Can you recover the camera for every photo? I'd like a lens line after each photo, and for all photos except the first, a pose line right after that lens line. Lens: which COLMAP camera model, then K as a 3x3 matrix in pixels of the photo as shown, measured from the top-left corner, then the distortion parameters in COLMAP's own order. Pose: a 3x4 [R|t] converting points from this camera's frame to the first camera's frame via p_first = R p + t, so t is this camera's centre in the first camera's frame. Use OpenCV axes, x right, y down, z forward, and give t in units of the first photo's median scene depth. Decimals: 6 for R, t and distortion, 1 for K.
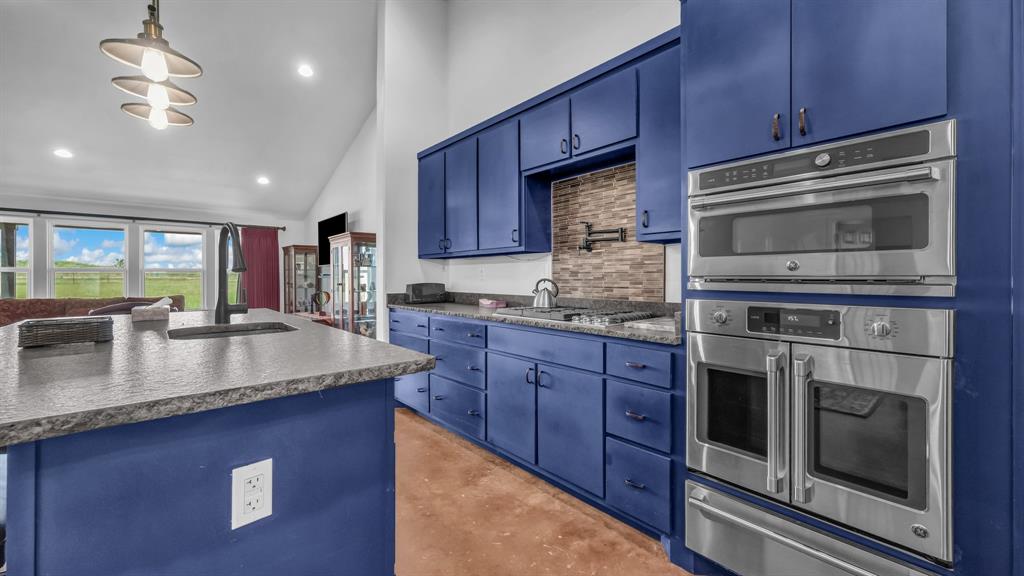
lens RADIAL K [[411.4, 0, 505.0], [0, 411.4, 279.8], [0, 0, 1]] dist [-0.002709, 0.002518]
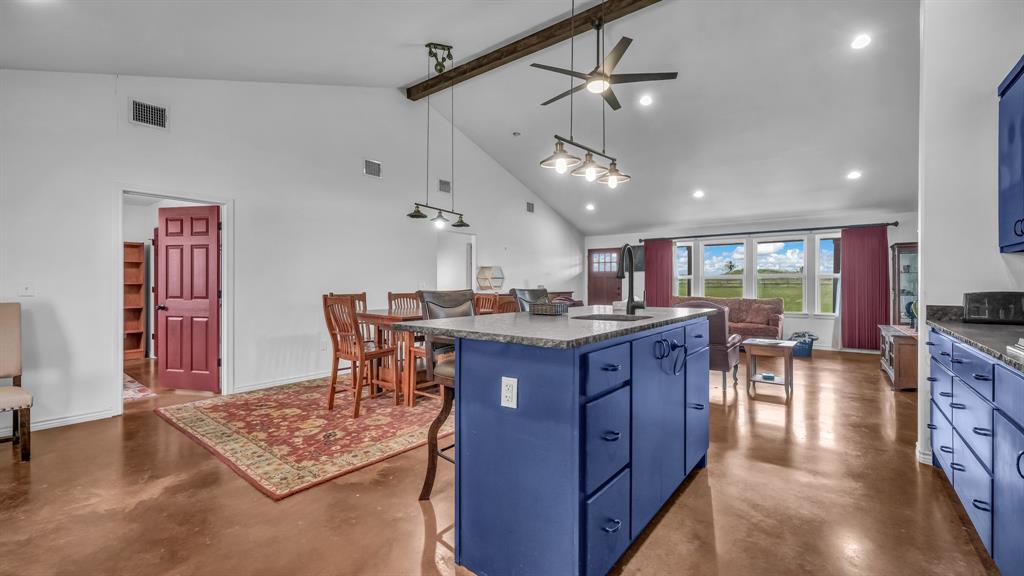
lens RADIAL K [[411.4, 0, 507.7], [0, 411.4, 285.9], [0, 0, 1]] dist [-0.002709, 0.002518]
pose [[0.183835, 0.010416, -0.982902, 0.437222], [-0.010041, 0.999912, 0.008718, 0.004105], [0.982906, 0.008267, 0.183923, 0.225740]]
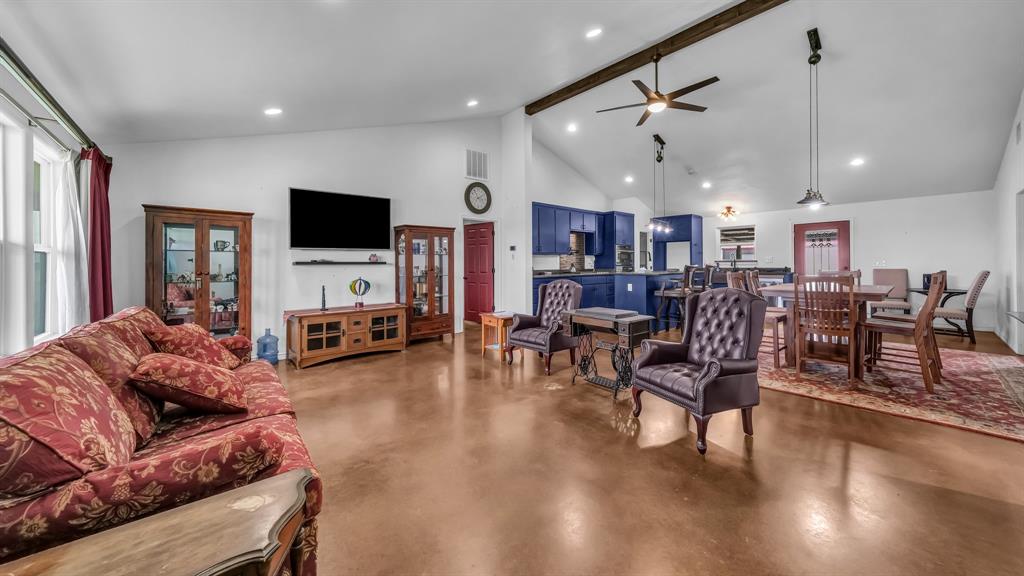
lens RADIAL K [[354.4, 0, 500.4], [0, 354.4, 265.1], [0, 0, 1]] dist [-0.011773, 0.002672]
pose [[0.012351, 0.000601, 0.999924, -3.079709], [0.015420, 0.999881, -0.000791, 0.004932], [-0.999805, 0.015429, 0.012340, 1.730881]]
